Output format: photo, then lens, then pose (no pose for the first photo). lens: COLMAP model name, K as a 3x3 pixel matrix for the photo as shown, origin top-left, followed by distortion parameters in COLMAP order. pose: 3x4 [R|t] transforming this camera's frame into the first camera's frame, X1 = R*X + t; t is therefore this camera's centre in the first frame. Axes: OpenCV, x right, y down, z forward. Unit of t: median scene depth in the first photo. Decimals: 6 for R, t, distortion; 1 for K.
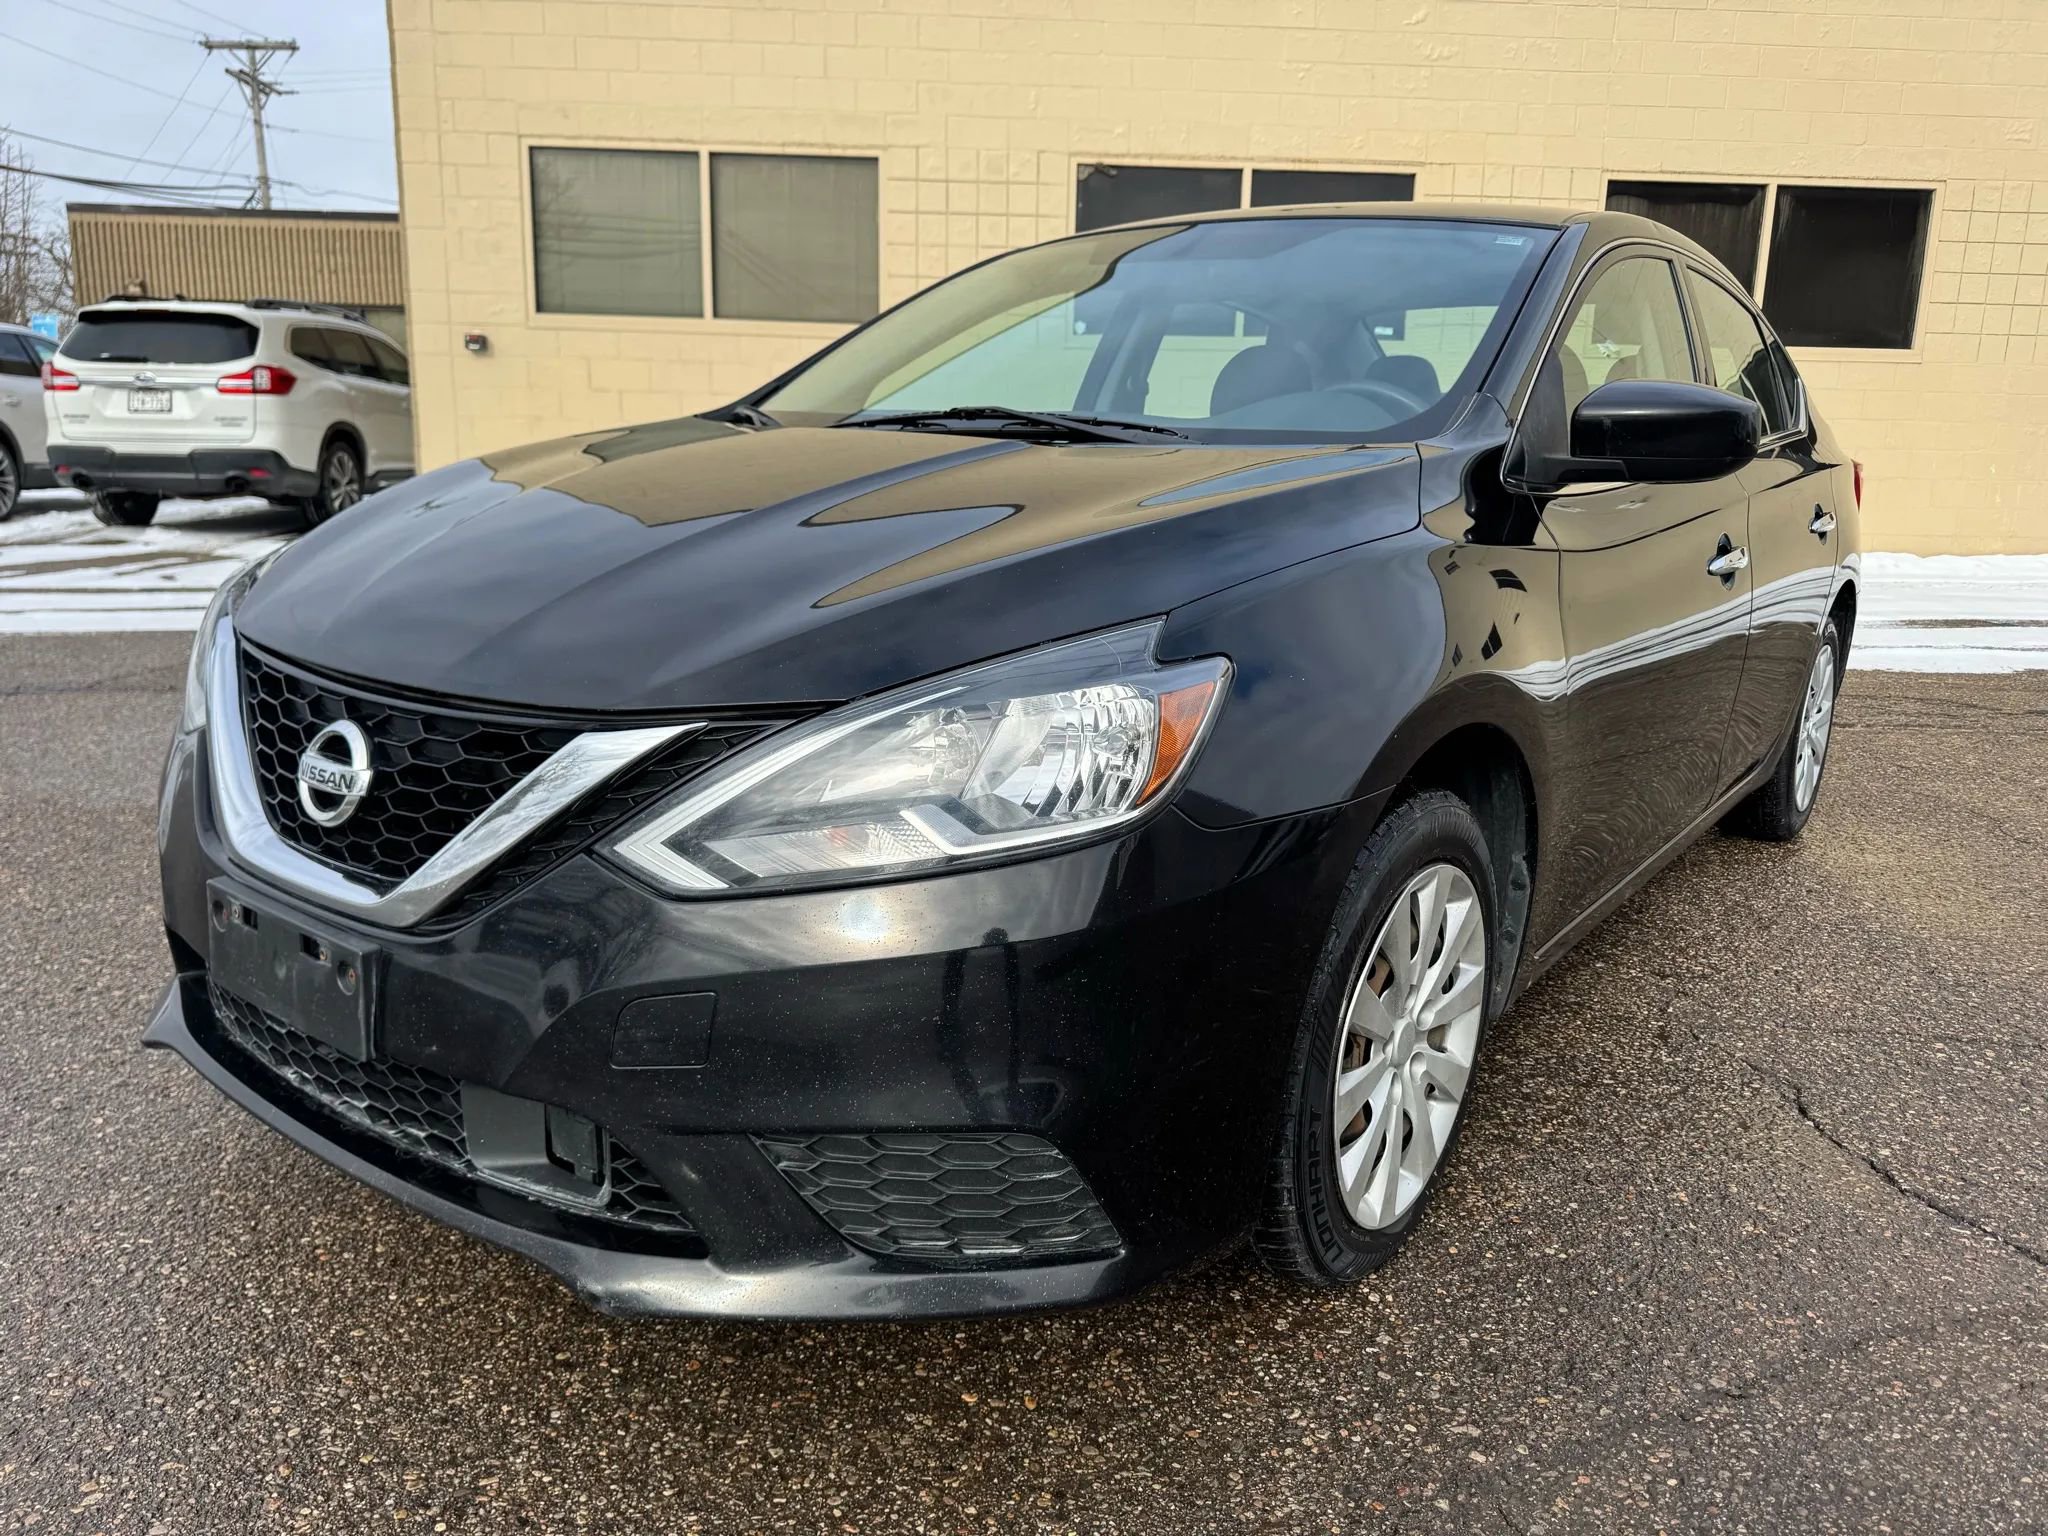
lens RADIAL K [[1435.7, 0, 1016.5], [0, 1435.7, 778.1], [0, 0, 1]] dist [0.042717, -0.051458]
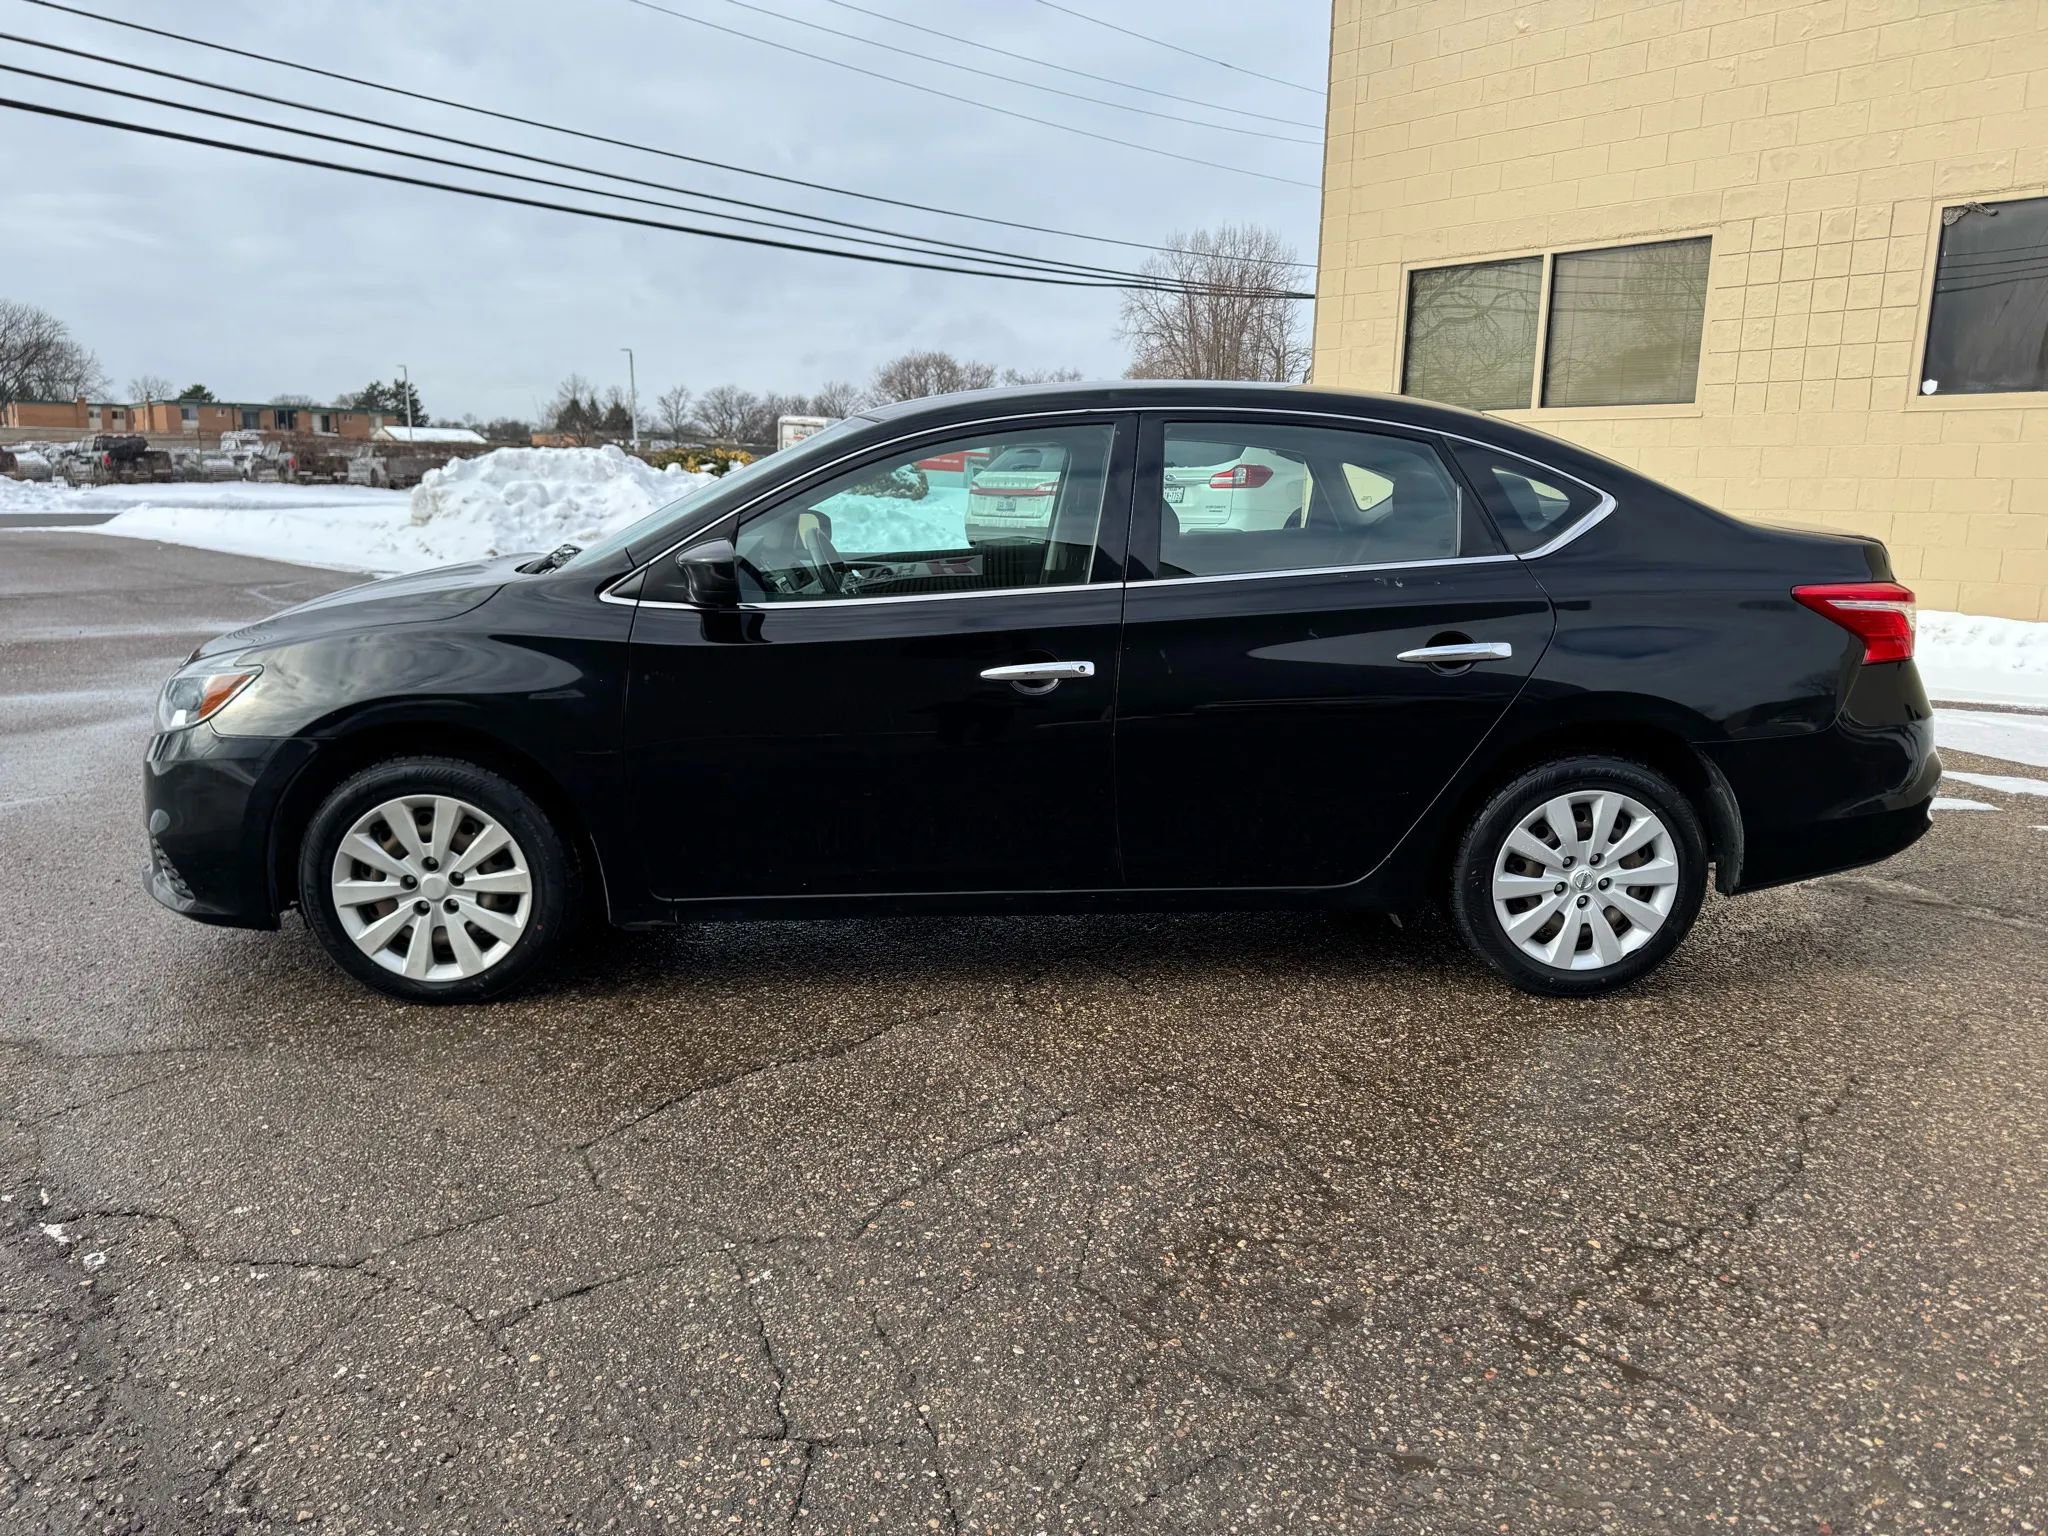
lens RADIAL K [[1447.6, 0, 1029.0], [0, 1447.6, 767.5], [0, 0, 1]] dist [0.055064, -0.069382]
pose [[0.651626, 0.129142, -0.747466, 0.383271], [-0.166800, 0.985677, 0.024886, -0.026341], [0.739974, 0.108461, 0.663834, 0.049878]]
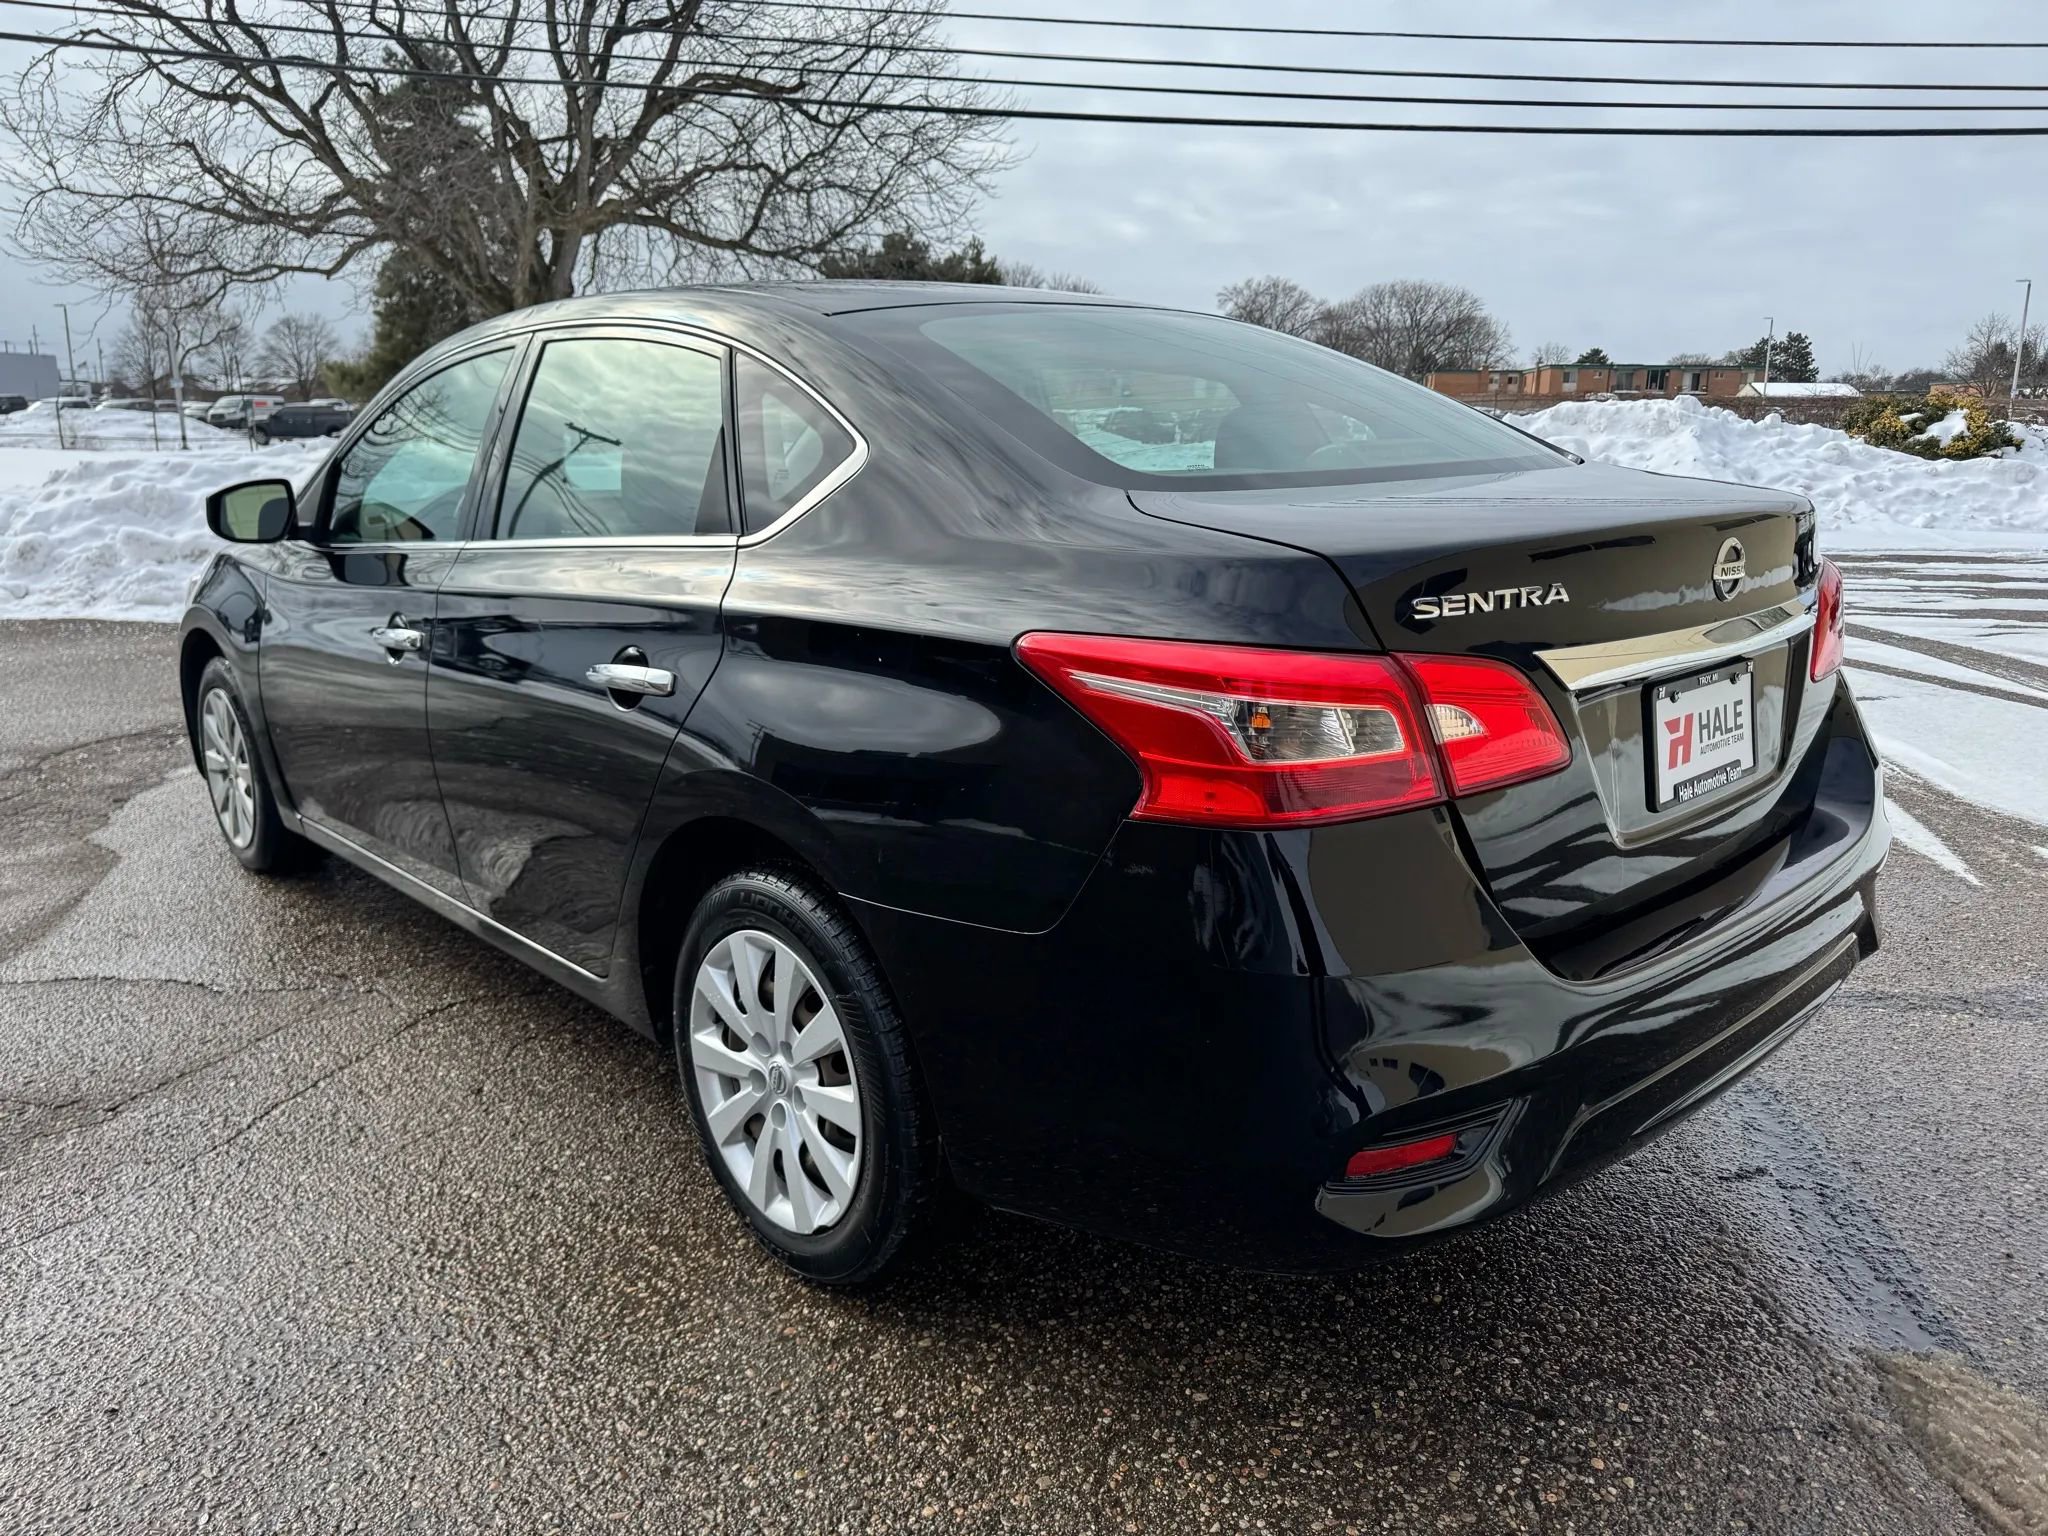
lens RADIAL K [[1435.7, 0, 1016.5], [0, 1435.7, 778.1], [0, 0, 1]] dist [0.042717, -0.051458]
pose [[-0.164302, 0.207886, -0.964255, 0.399433], [-0.232138, 0.941936, 0.242628, -0.113229], [0.958706, 0.263704, -0.106504, 0.426387]]
